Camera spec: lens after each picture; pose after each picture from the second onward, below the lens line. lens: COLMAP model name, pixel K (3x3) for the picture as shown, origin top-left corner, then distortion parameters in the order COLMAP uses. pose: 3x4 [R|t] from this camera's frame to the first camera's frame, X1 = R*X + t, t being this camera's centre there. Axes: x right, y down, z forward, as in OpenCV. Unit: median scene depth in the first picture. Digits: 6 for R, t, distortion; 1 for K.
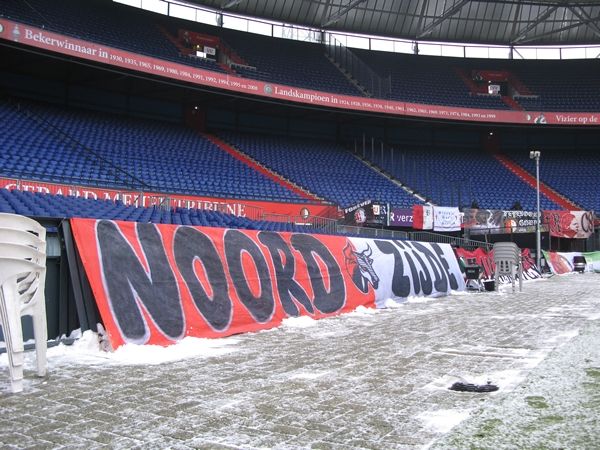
lens RADIAL K [[605.2, 0, 308.6], [0, 605.2, 225.0], [0, 0, 1]] dist [-0.222143, 0.275181]
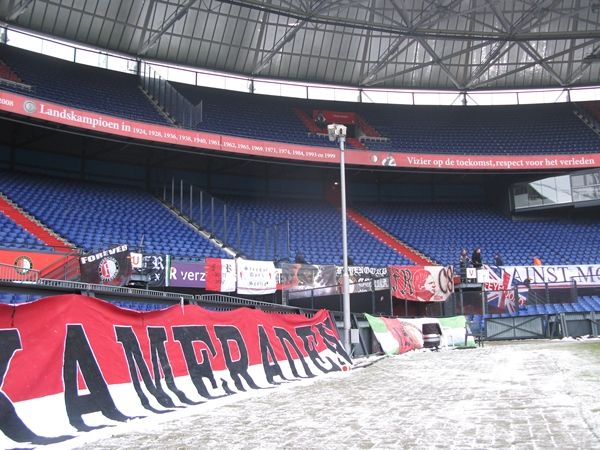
lens RADIAL K [[605.2, 0, 308.6], [0, 605.2, 225.0], [0, 0, 1]] dist [-0.222143, 0.275181]
pose [[0.977358, 0.009311, 0.211387, 0.128733], [0.016817, 0.992453, -0.121470, 0.015623], [-0.210923, 0.122275, 0.969825, 0.254557]]
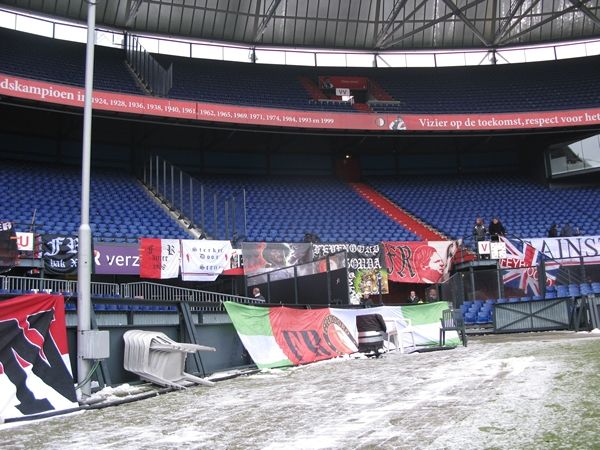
lens RADIAL K [[605.2, 0, 308.6], [0, 605.2, 225.0], [0, 0, 1]] dist [-0.222143, 0.275181]
pose [[0.991912, -0.031948, 0.122839, 0.240374], [0.045375, 0.993103, -0.108105, 0.022166], [-0.118538, 0.112805, 0.986521, 0.374723]]
